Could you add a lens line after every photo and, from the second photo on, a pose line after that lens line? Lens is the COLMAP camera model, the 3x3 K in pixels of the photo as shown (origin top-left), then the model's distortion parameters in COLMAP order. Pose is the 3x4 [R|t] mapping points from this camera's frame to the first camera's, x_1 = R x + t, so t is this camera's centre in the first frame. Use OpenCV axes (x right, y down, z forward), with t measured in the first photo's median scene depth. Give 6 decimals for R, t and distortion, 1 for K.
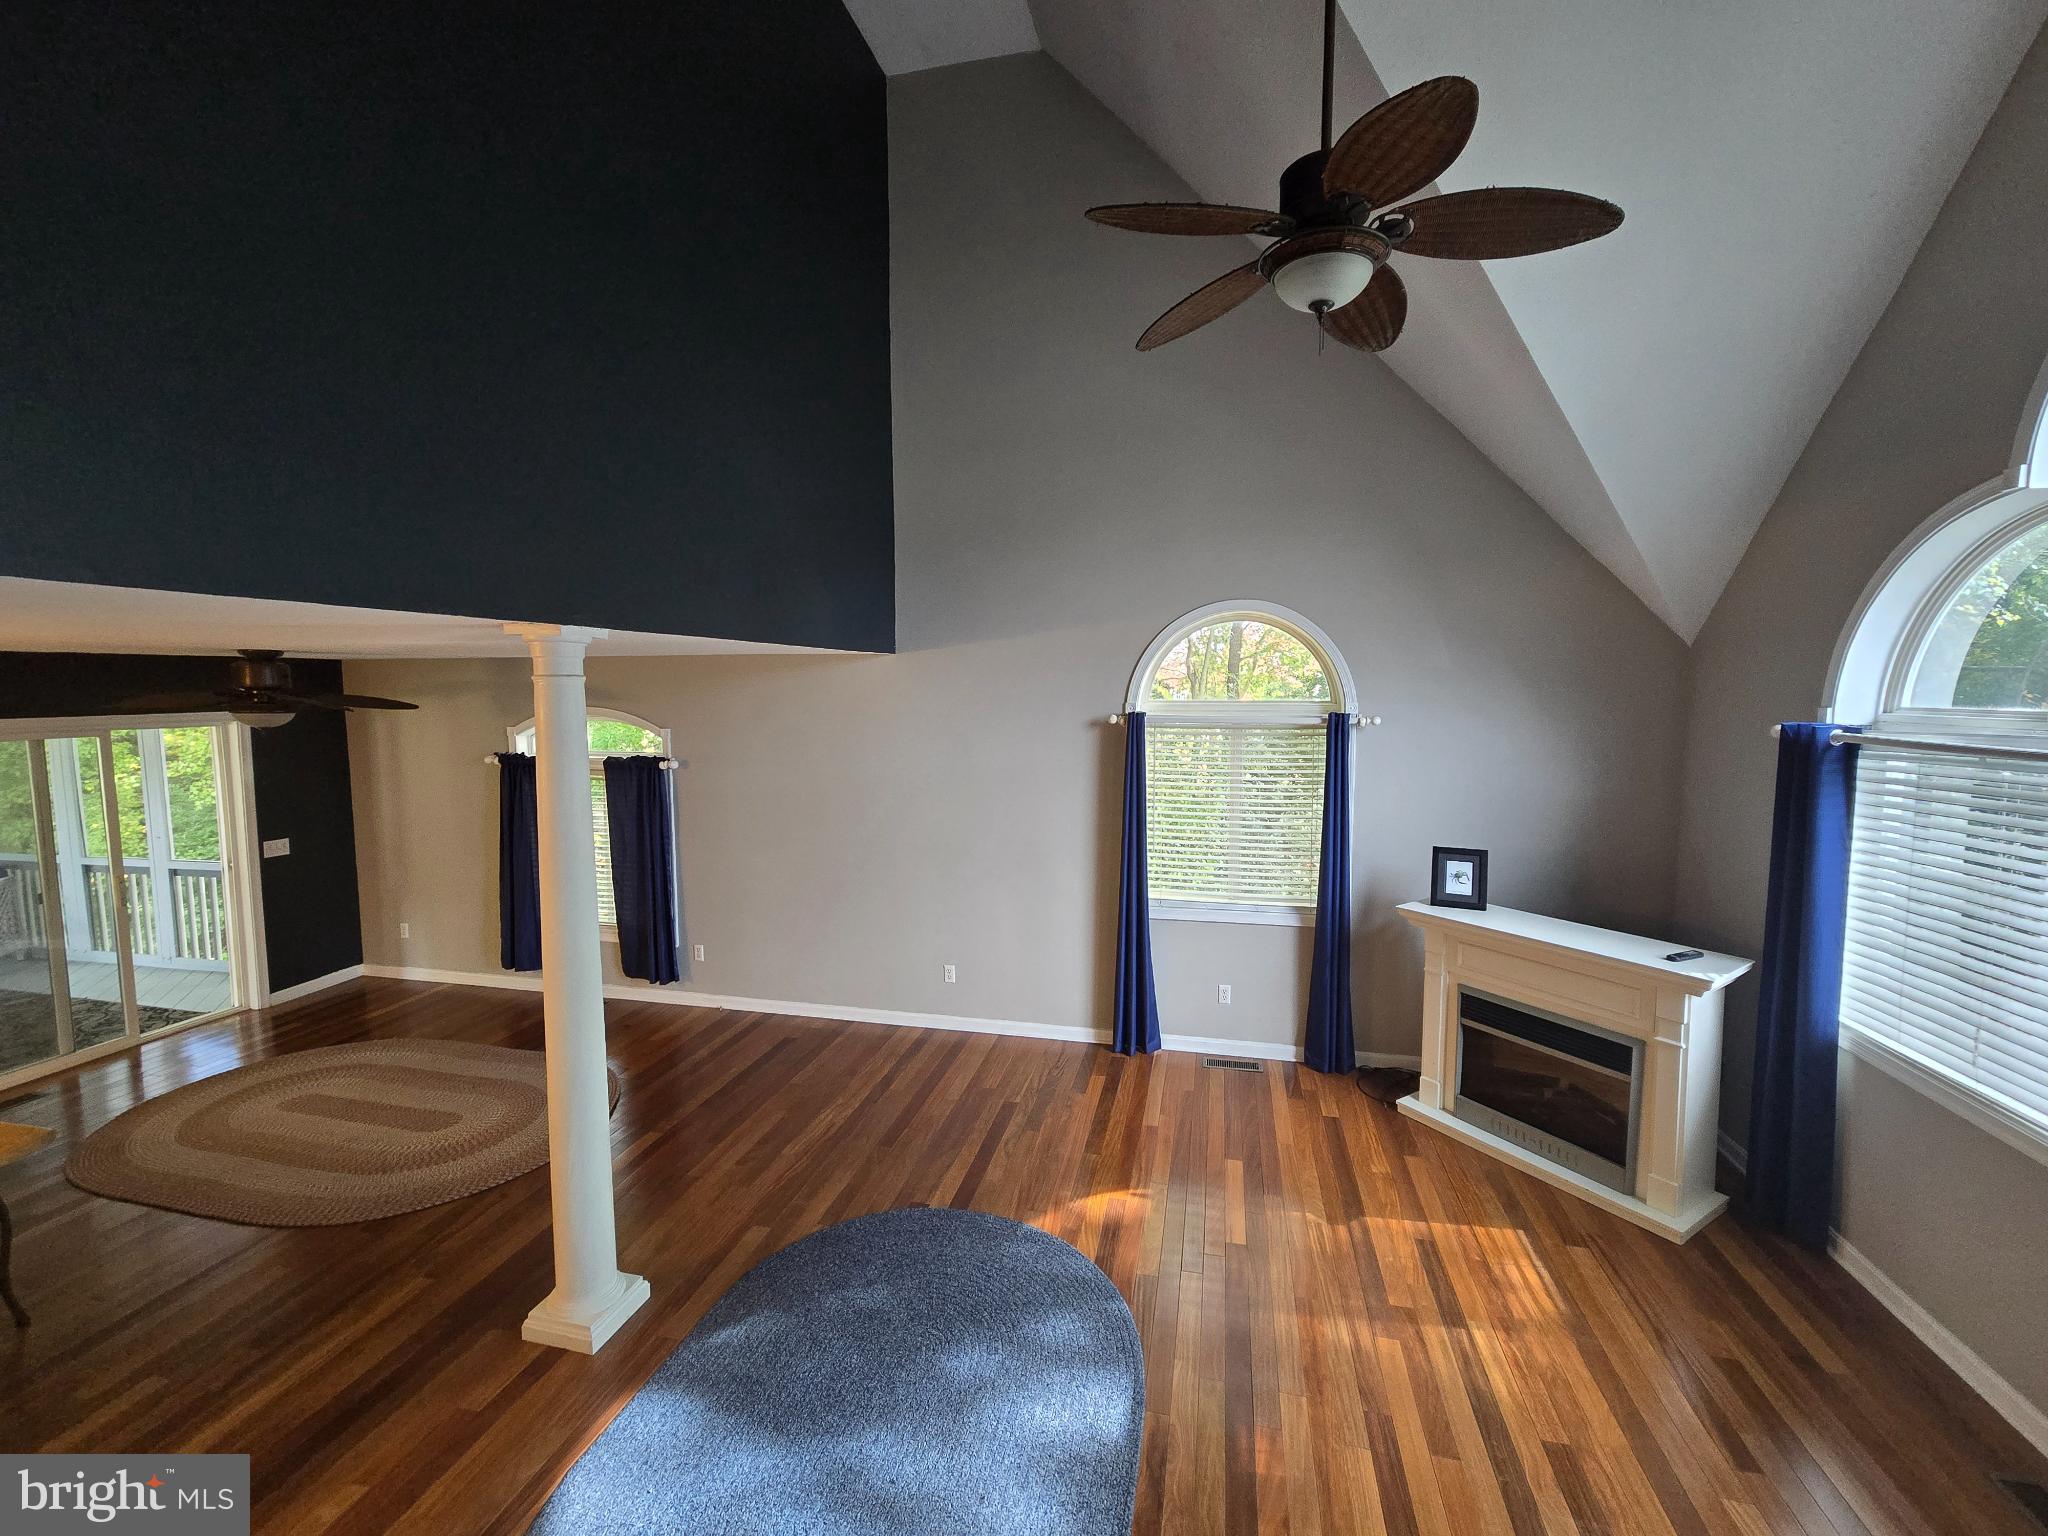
lens RADIAL K [[840.7, 0, 1025.7], [0, 840.7, 759.9], [0, 0, 1]] dist [-0.000983, 0.001387]
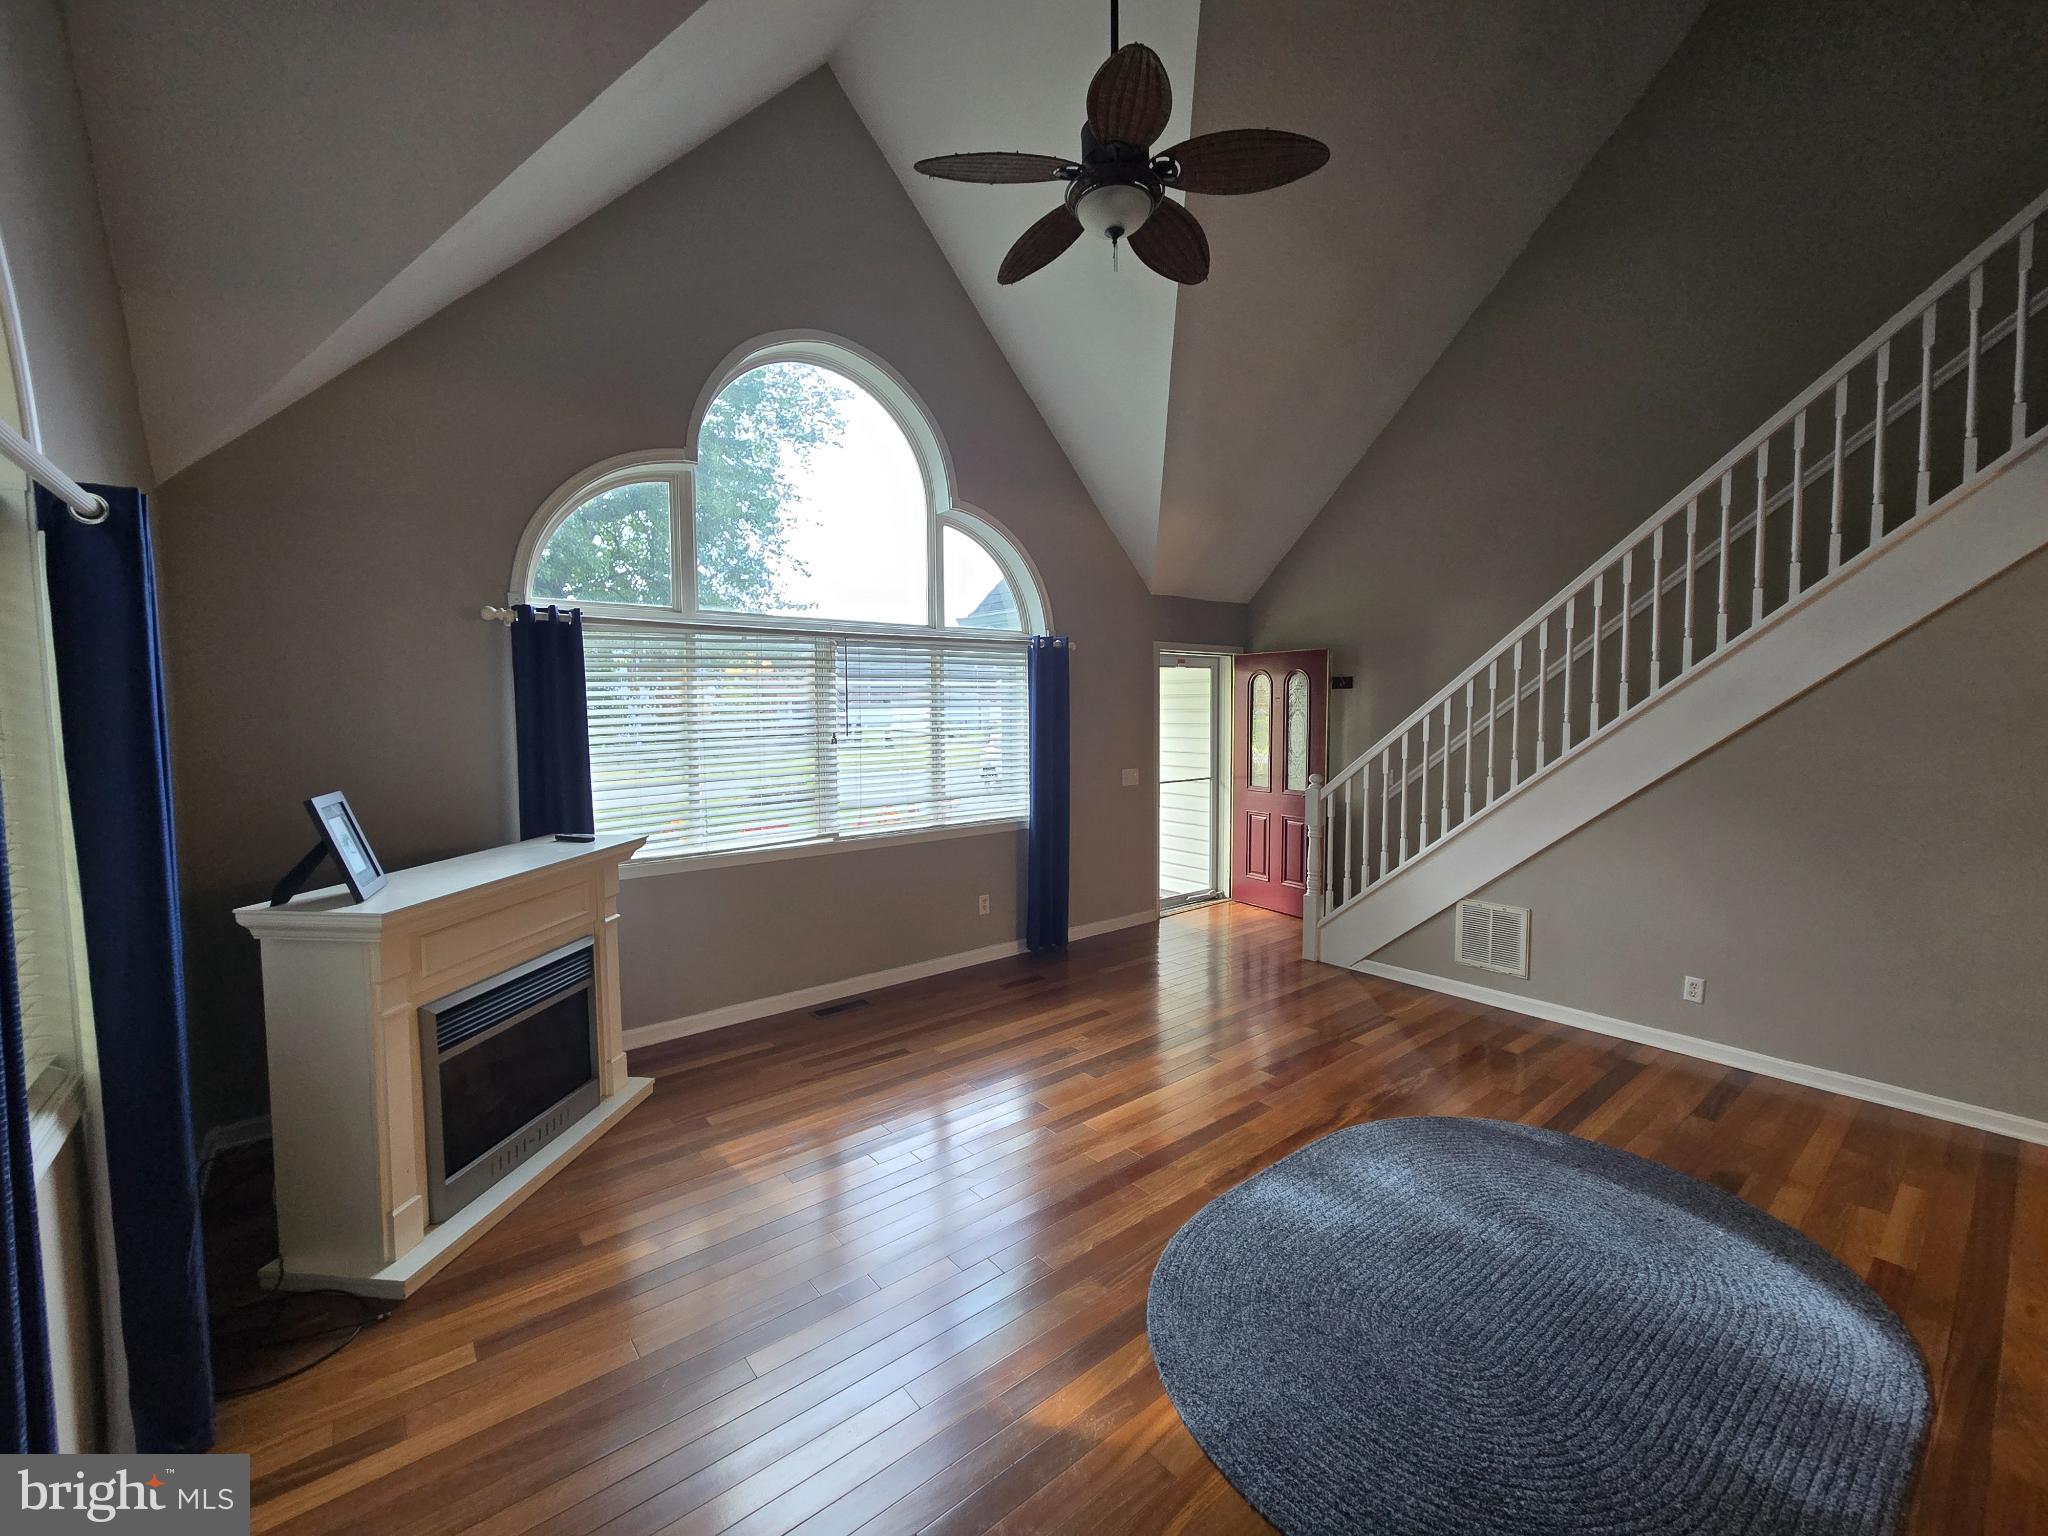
lens RADIAL K [[840.7, 0, 1026.3], [0, 840.7, 764.0], [0, 0, 1]] dist [-0.000983, 0.001387]
pose [[-0.790186, -0.035995, 0.611809, -0.214099], [0.061274, 0.988632, 0.137305, 0.042575], [-0.609796, 0.145984, -0.778998, 1.348945]]
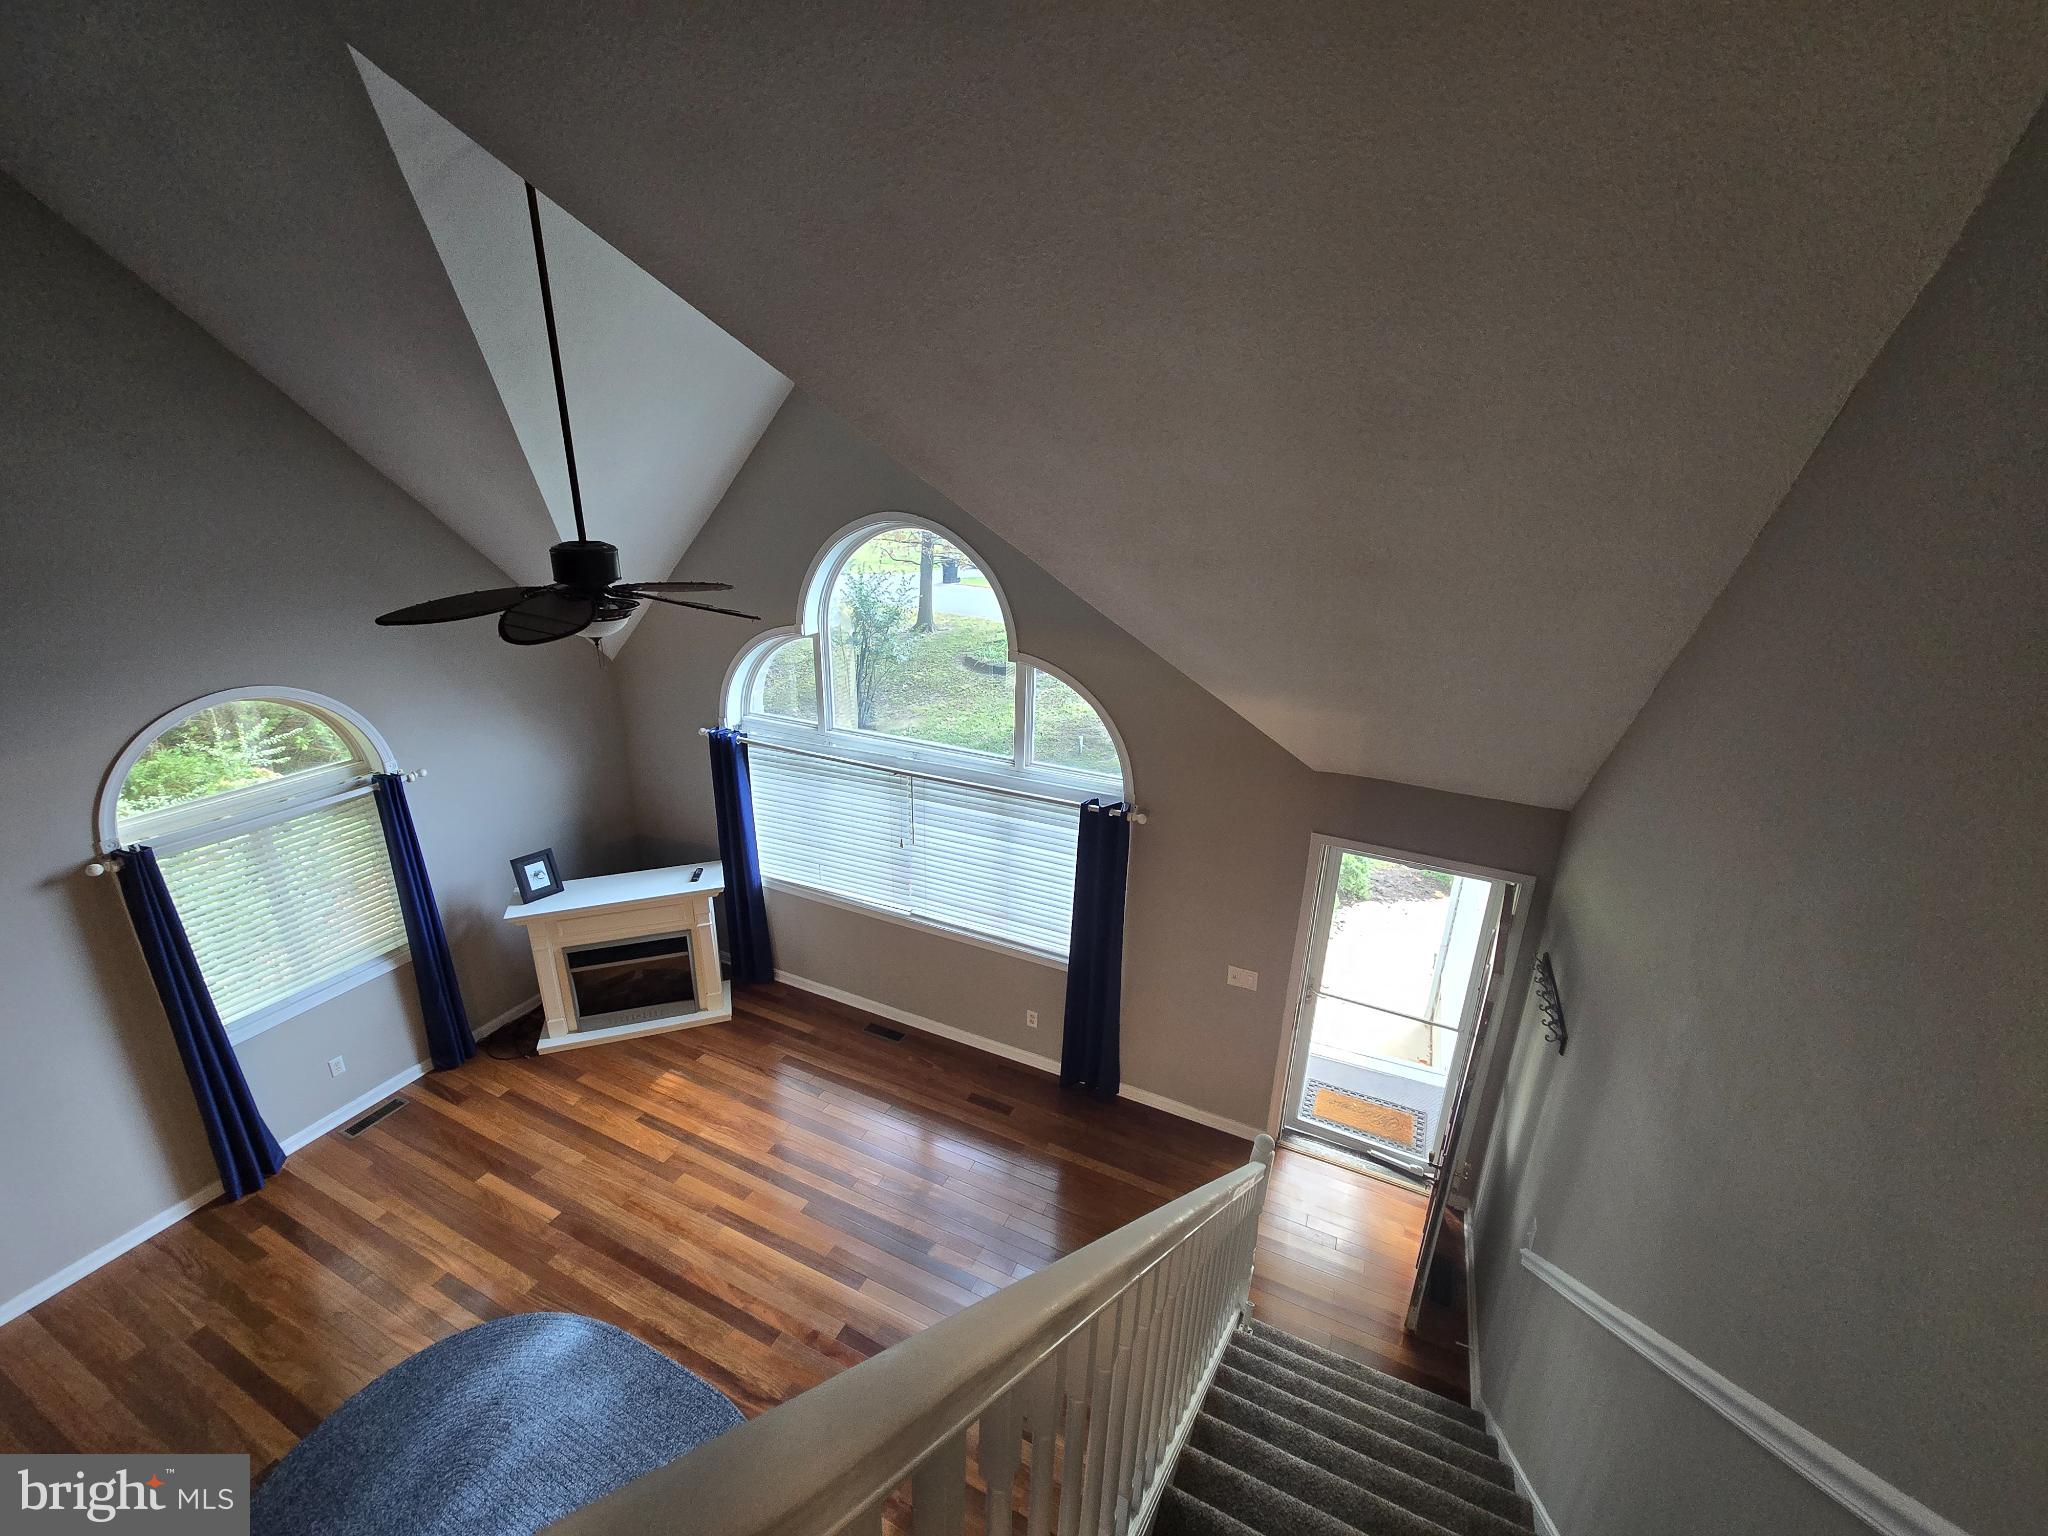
lens RADIAL K [[840.7, 0, 1027.1], [0, 840.7, 762.3], [0, 0, 1]] dist [-0.000983, 0.001387]
pose [[0.206533, -0.324717, 0.922986, -0.555589], [0.058682, 0.945737, 0.319590, -0.465794], [-0.976678, -0.011843, 0.214381, -0.023911]]
